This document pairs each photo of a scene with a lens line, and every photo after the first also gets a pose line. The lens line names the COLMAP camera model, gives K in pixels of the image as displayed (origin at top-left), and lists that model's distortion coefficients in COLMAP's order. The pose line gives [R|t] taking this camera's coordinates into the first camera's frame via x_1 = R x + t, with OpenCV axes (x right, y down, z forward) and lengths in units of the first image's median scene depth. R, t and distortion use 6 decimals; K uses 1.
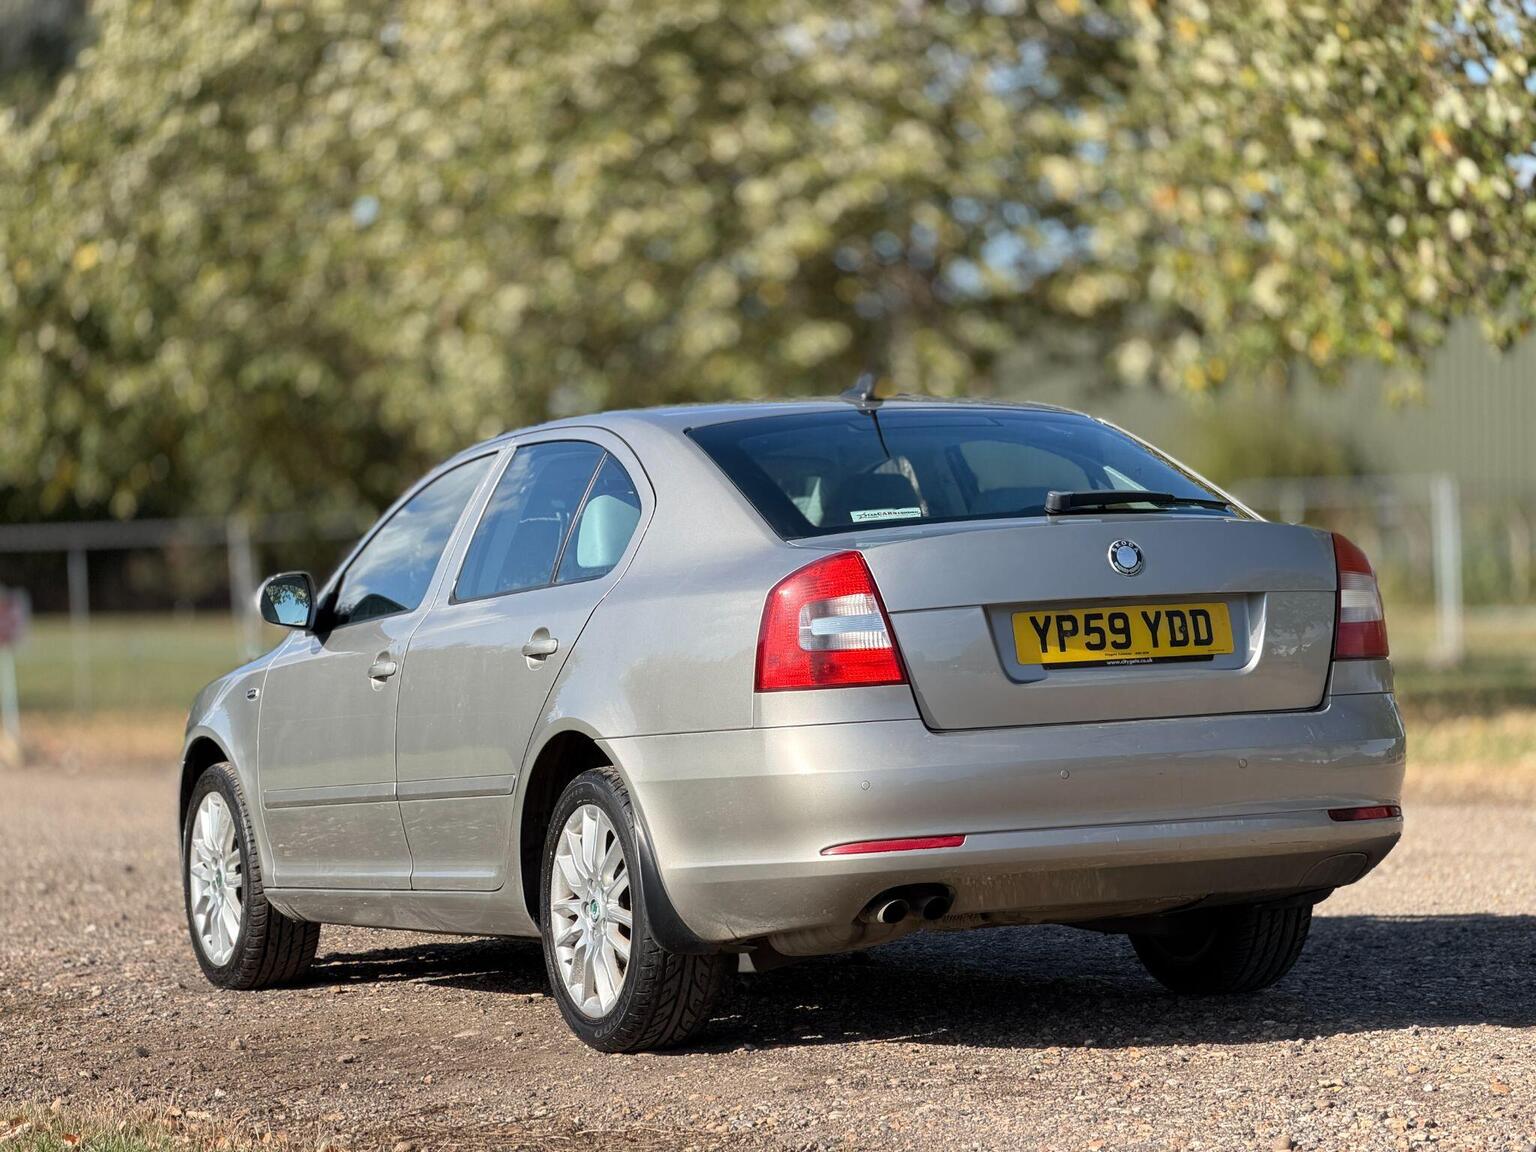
lens RADIAL K [[4661.6, 0, 768.0], [0, 4661.6, 576.0], [0, 0, 1]] dist [0.221036, -1.159996]
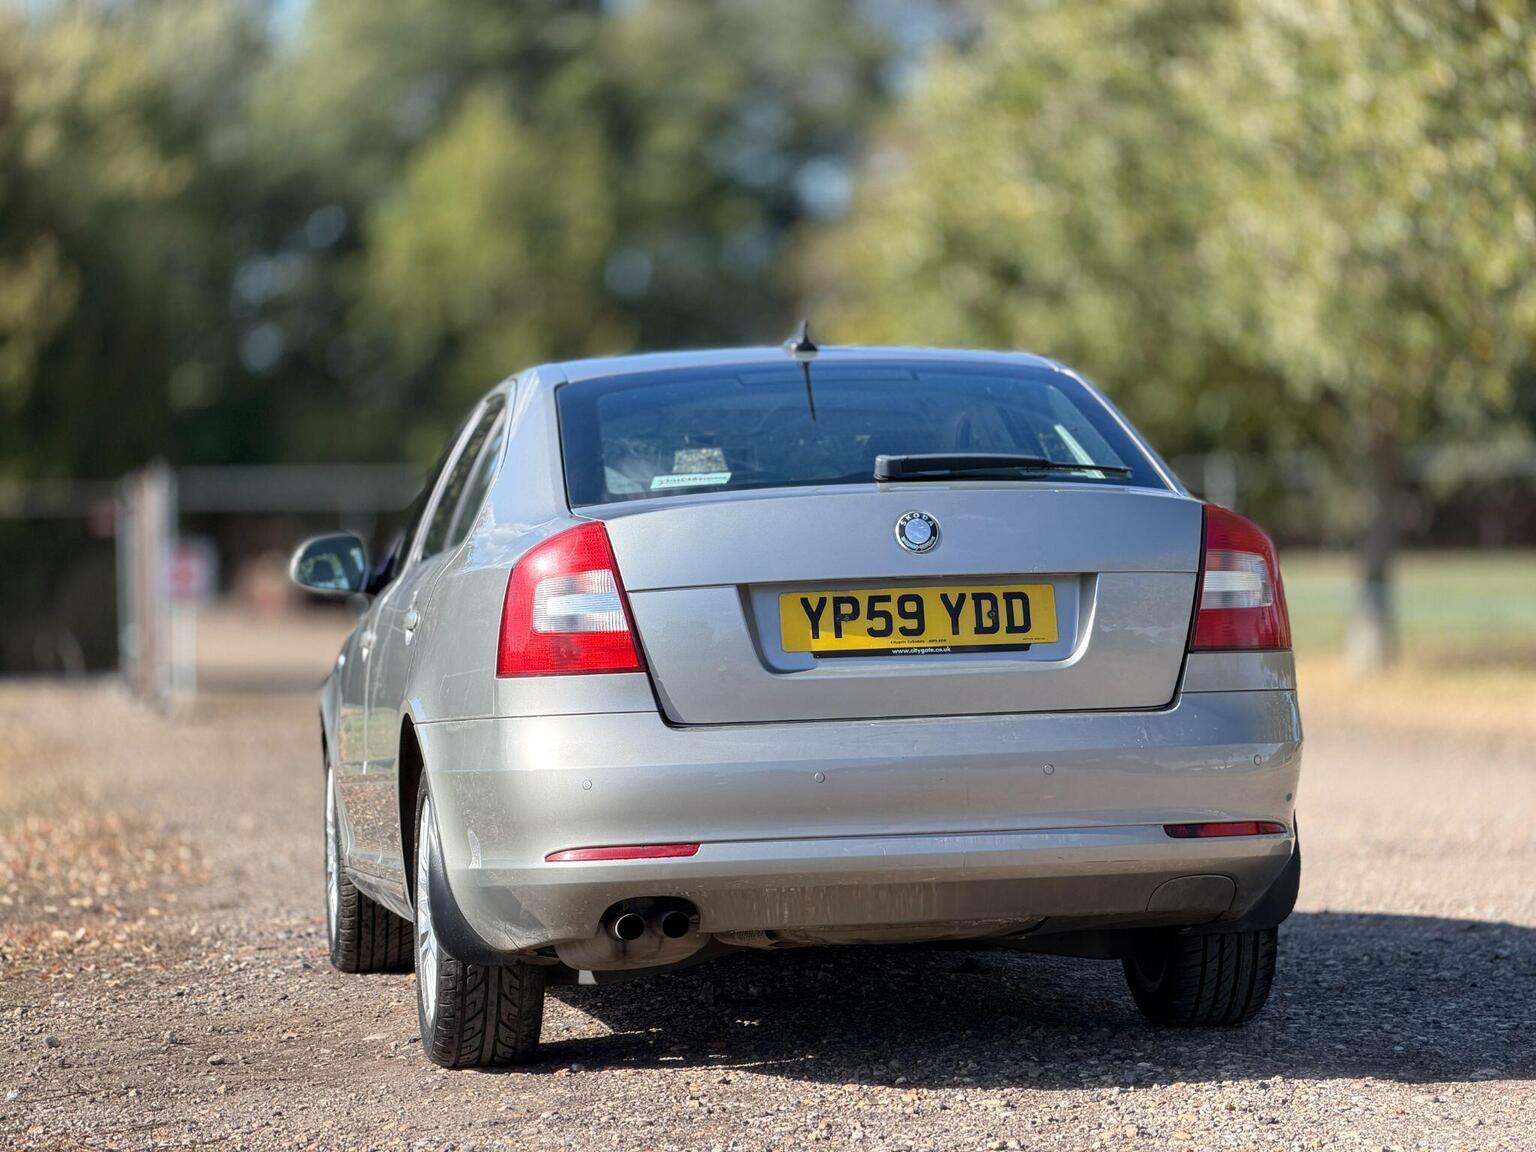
lens RADIAL K [[4661.6, 0, 768.0], [0, 4661.6, 576.0], [0, 0, 1]] dist [0.221036, -1.159996]
pose [[0.963588, 0.014162, -0.267017, 0.282364], [-0.010723, 0.999840, 0.014333, -0.007906], [0.267177, -0.010947, 0.963585, 0.145762]]
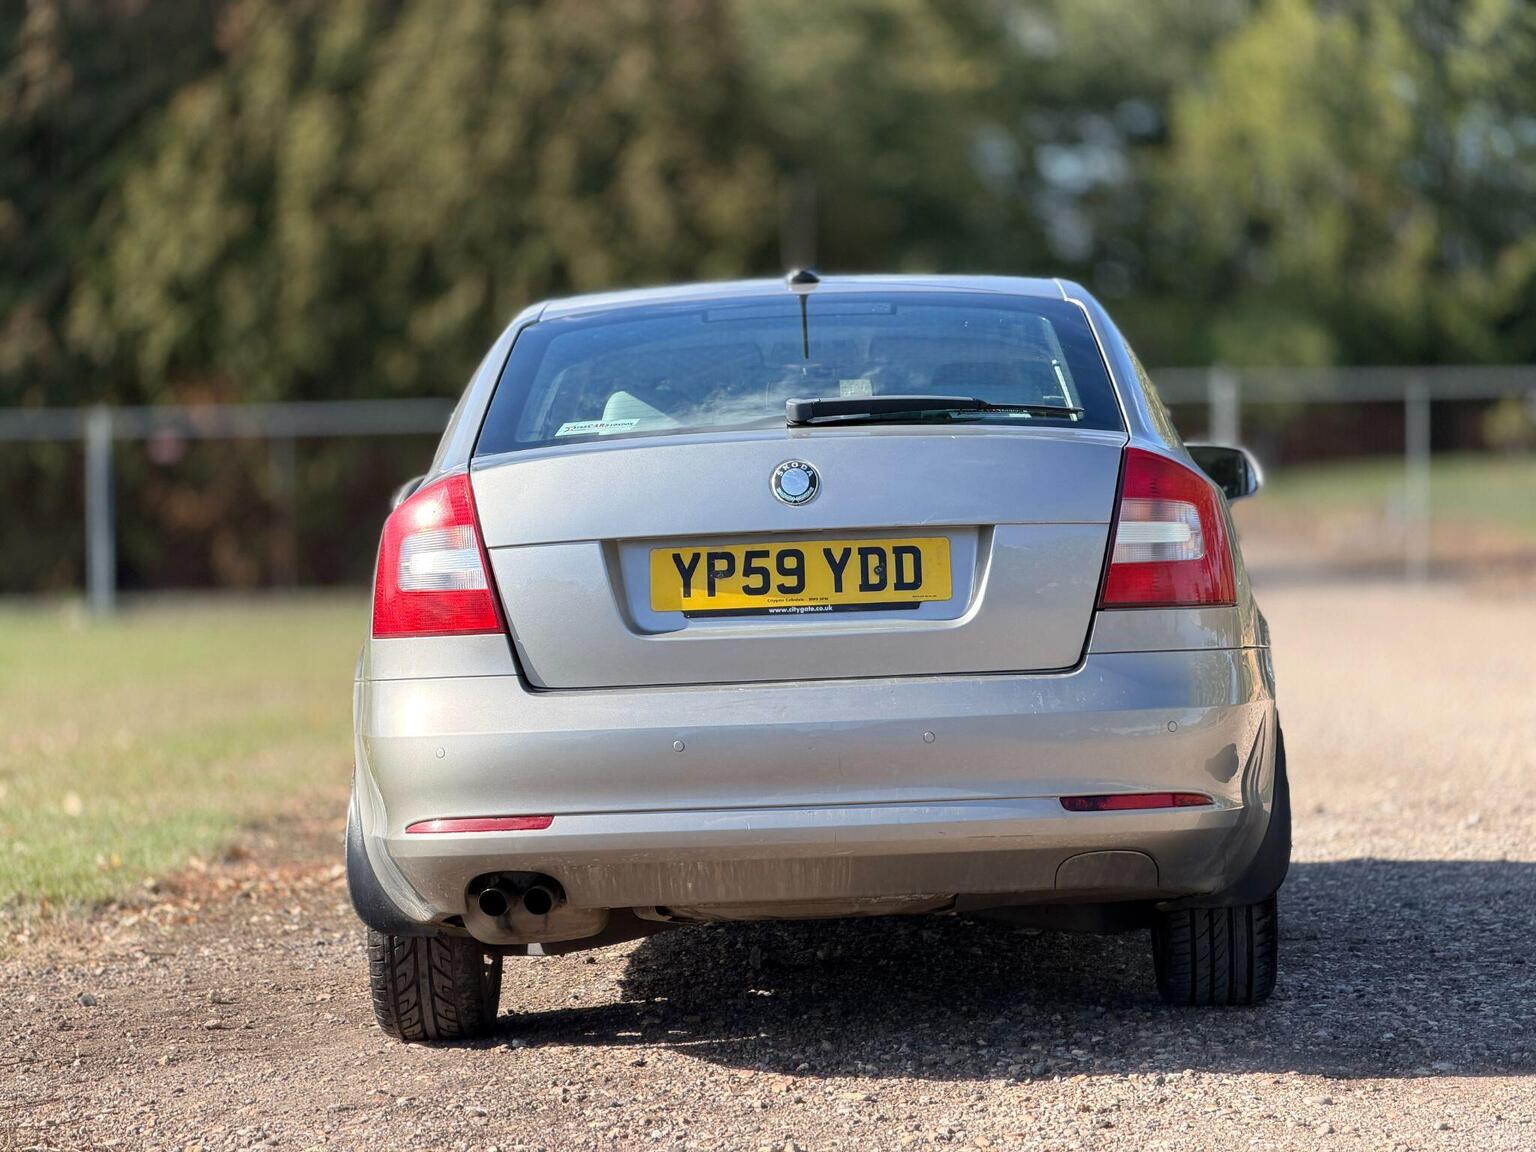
lens RADIAL K [[4661.6, 0, 768.0], [0, 4661.6, 576.0], [0, 0, 1]] dist [0.221036, -1.159996]
pose [[0.900755, 0.017286, -0.433983, 0.425441], [-0.000849, 0.999276, 0.038040, -0.018587], [0.434326, -0.033896, 0.900118, 0.258874]]
